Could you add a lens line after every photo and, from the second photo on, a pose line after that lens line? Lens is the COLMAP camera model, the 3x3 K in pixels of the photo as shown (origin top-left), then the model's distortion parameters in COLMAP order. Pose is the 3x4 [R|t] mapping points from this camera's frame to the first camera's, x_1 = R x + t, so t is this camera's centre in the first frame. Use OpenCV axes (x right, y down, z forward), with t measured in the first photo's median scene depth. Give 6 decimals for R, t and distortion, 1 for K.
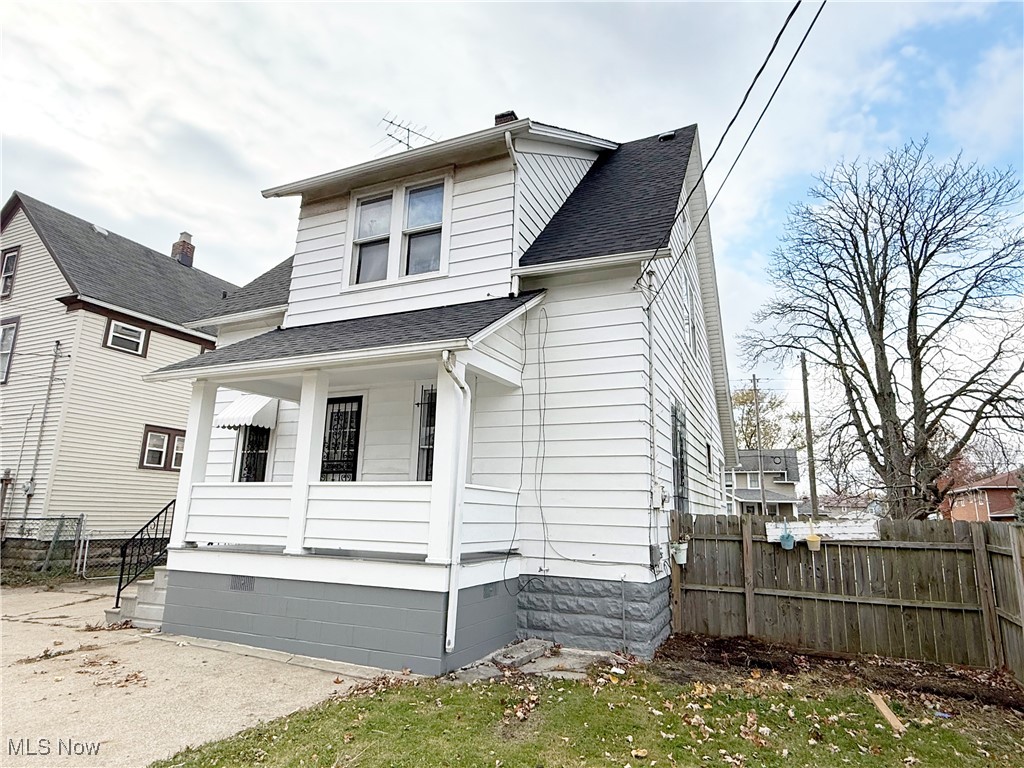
lens RADIAL K [[592.9, 0, 512.6], [0, 592.9, 382.2], [0, 0, 1]] dist [-0.001701, -0.000341]
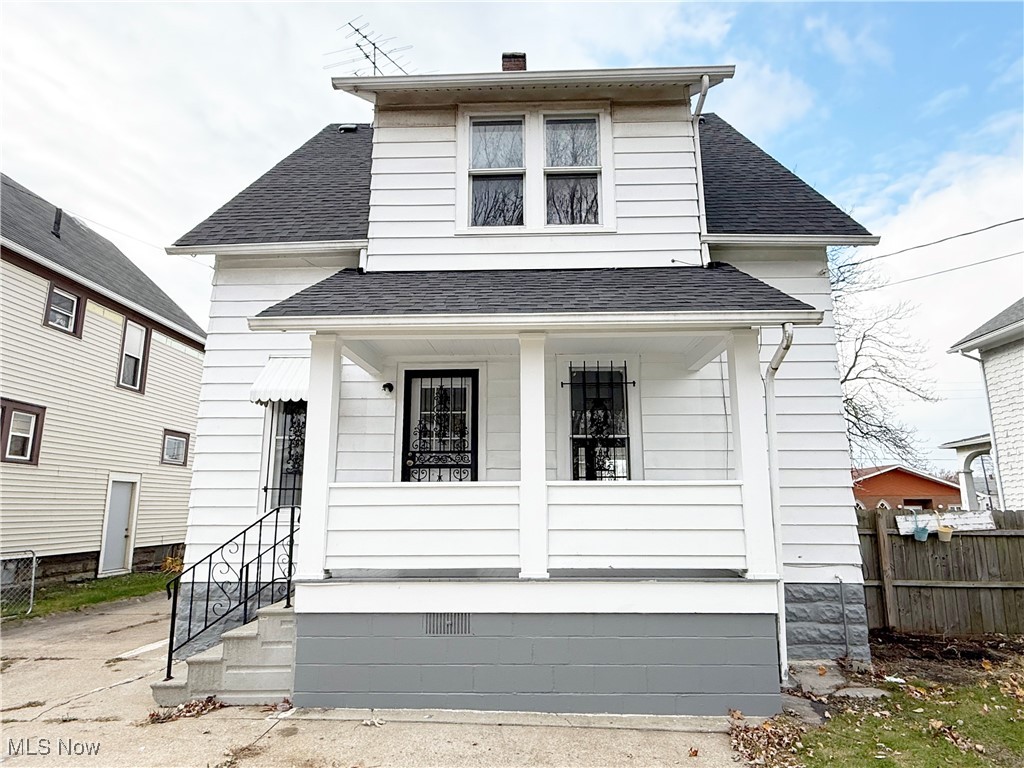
lens RADIAL K [[617.8, 0, 512.0], [0, 617.8, 384.0], [0, 0, 1]] dist [-0.001609, 0.000766]
pose [[0.926632, 0.050055, 0.372623, -0.588276], [-0.059403, 0.998141, 0.013642, 0.032199], [-0.371248, -0.034776, 0.927882, 0.254719]]
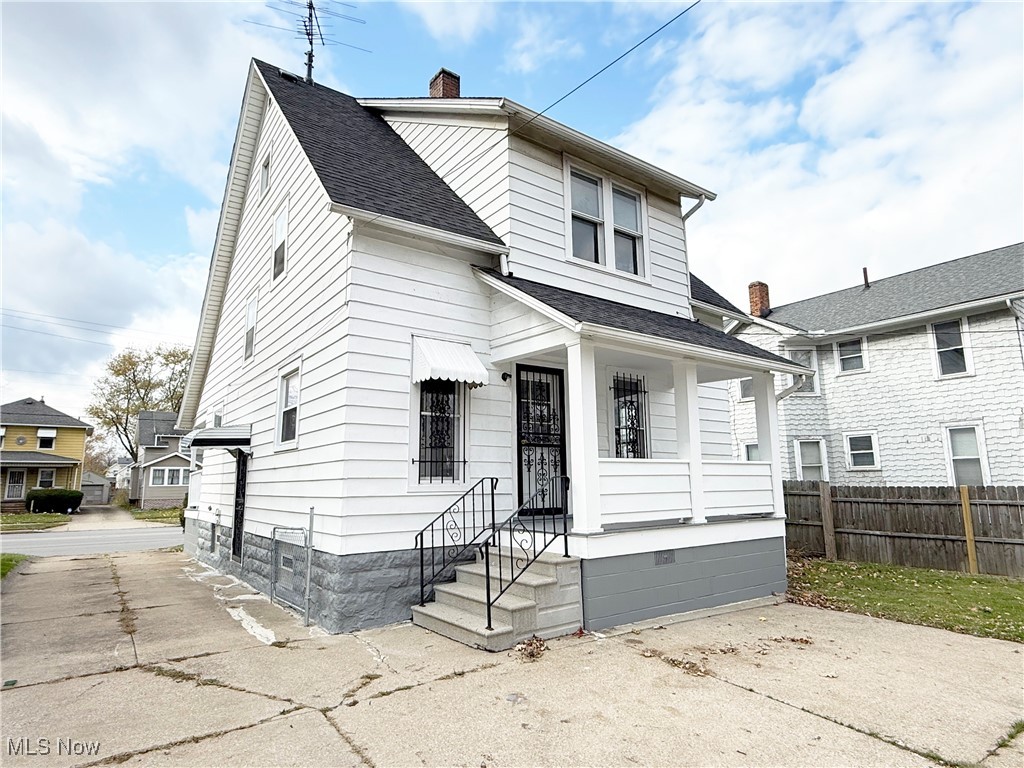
lens RADIAL K [[592.9, 0, 512.6], [0, 592.9, 382.2], [0, 0, 1]] dist [-0.001701, -0.000341]
pose [[0.490453, 0.119972, 0.863170, -1.307458], [-0.170005, 0.984621, -0.040256, 0.111022], [-0.854725, -0.126999, 0.503306, 0.651598]]
